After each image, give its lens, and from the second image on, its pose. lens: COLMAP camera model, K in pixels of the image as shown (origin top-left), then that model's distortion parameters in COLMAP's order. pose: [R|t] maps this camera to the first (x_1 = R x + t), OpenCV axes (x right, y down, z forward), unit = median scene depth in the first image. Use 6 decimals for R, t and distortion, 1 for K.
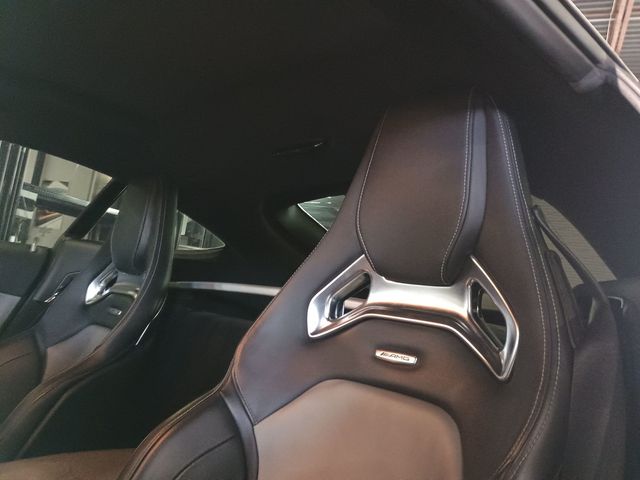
lens RADIAL K [[562.9, 0, 325.4], [0, 562.9, 243.0], [0, 0, 1]] dist [0.061679, -0.080460]
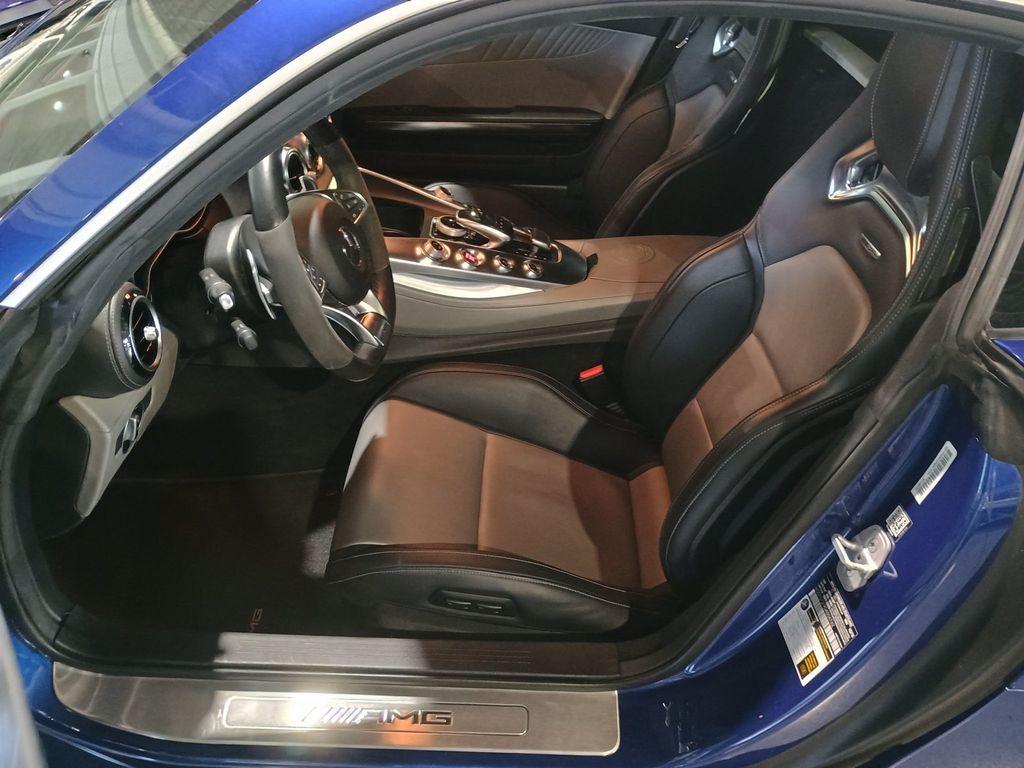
lens RADIAL K [[900.6, 0, 520.7], [0, 900.6, 388.9], [0, 0, 1]] dist [0.061679, -0.080460]
pose [[0.751764, 0.294679, -0.589928, 0.383445], [0.135470, 0.806506, 0.575496, -0.357960], [0.645367, -0.512555, 0.566382, -0.318407]]
